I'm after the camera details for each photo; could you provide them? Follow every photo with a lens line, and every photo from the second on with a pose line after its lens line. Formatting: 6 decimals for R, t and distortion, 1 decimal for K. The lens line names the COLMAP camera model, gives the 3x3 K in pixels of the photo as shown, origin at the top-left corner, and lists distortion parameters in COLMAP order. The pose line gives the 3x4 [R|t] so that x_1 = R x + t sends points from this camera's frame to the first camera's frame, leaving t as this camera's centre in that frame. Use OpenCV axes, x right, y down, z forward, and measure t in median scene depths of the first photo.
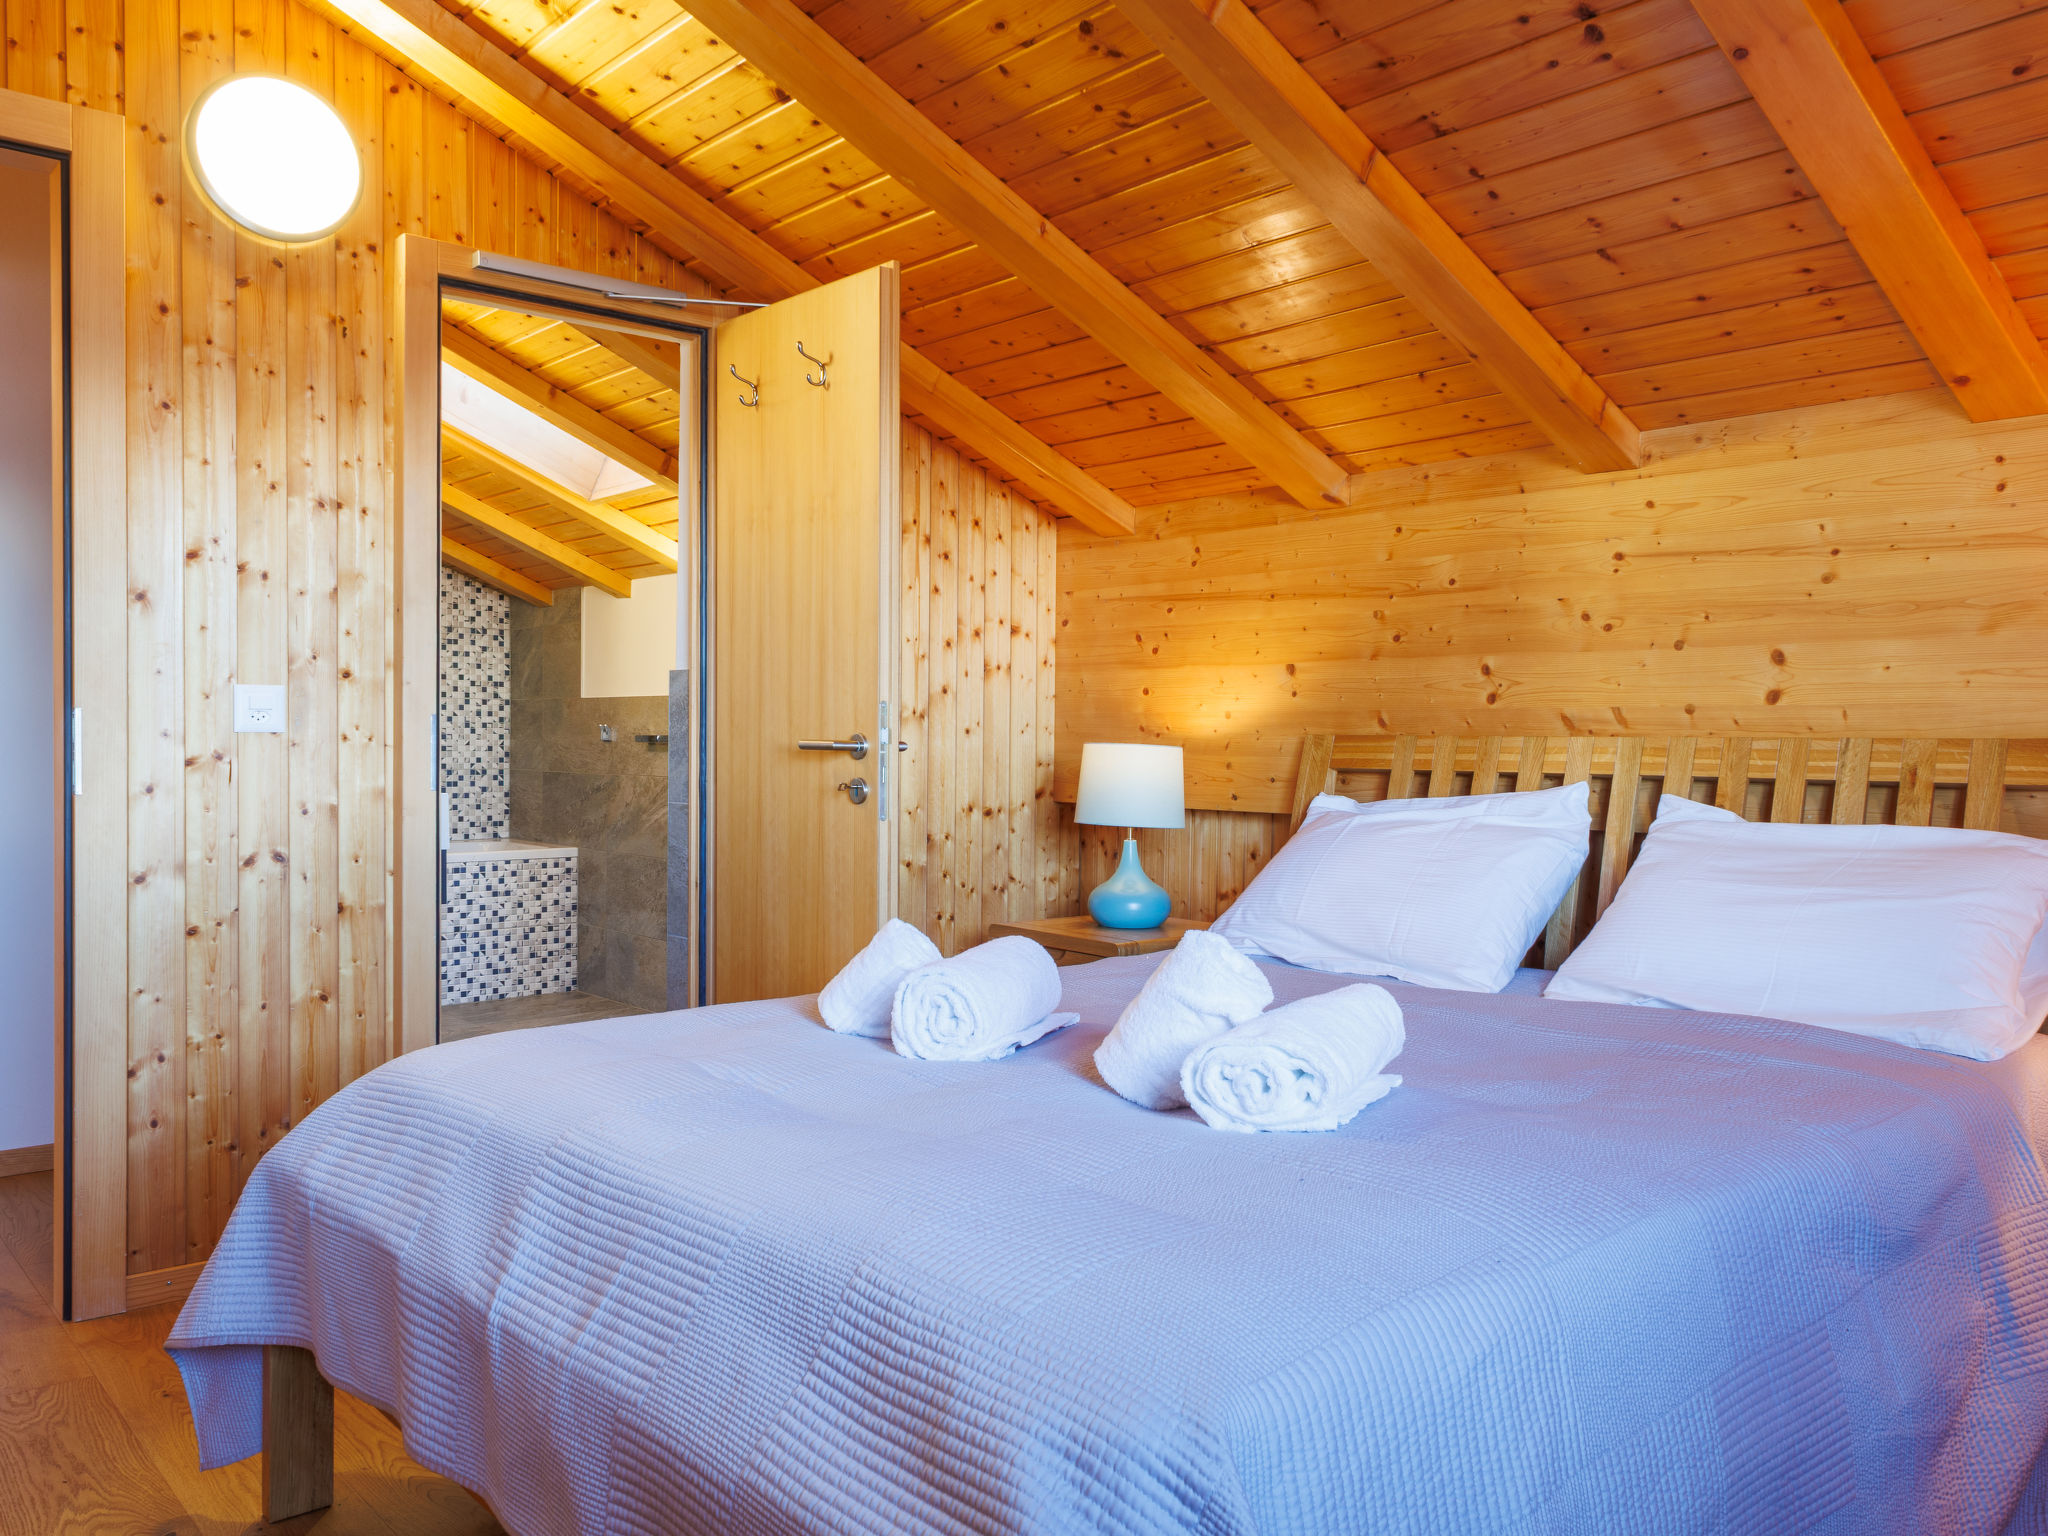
lens RADIAL K [[1642.1, 0, 1047.4], [0, 1642.1, 756.7], [0, 0, 1]] dist [0.004707, 0.008309]
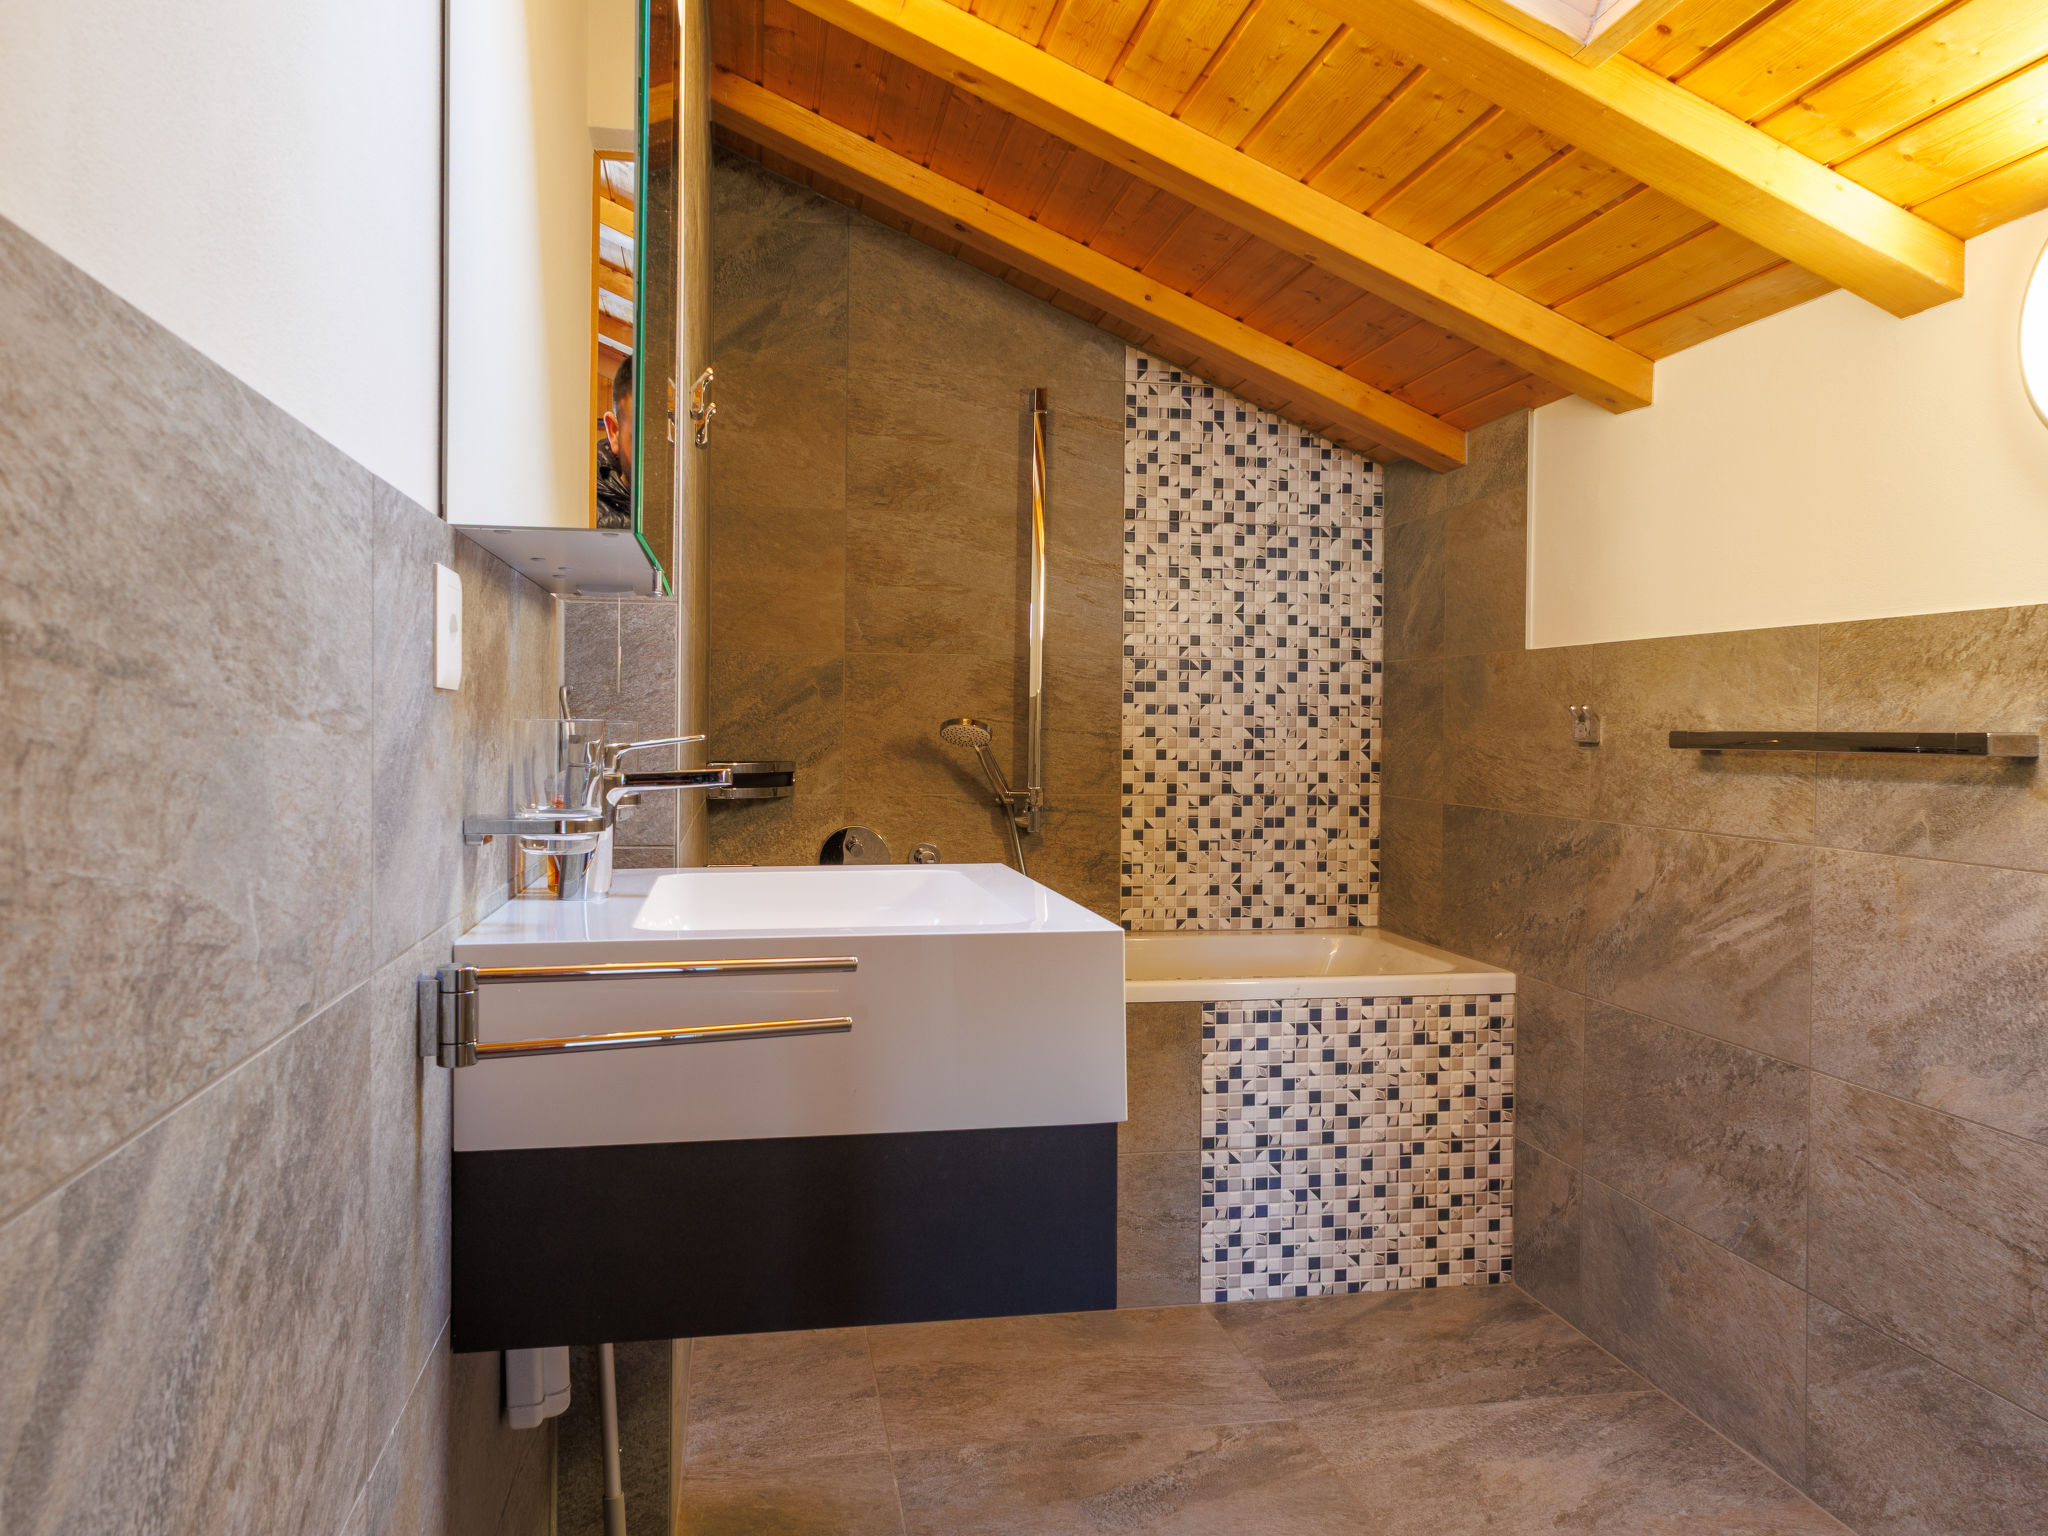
lens RADIAL K [[1642.1, 0, 1047.4], [0, 1642.1, 756.7], [0, 0, 1]] dist [0.004707, 0.008309]
pose [[0.860821, 0.009299, -0.508822, -0.166588], [-0.007347, 0.999956, 0.005846, -0.007545], [0.508854, -0.001294, 0.860852, 0.540981]]
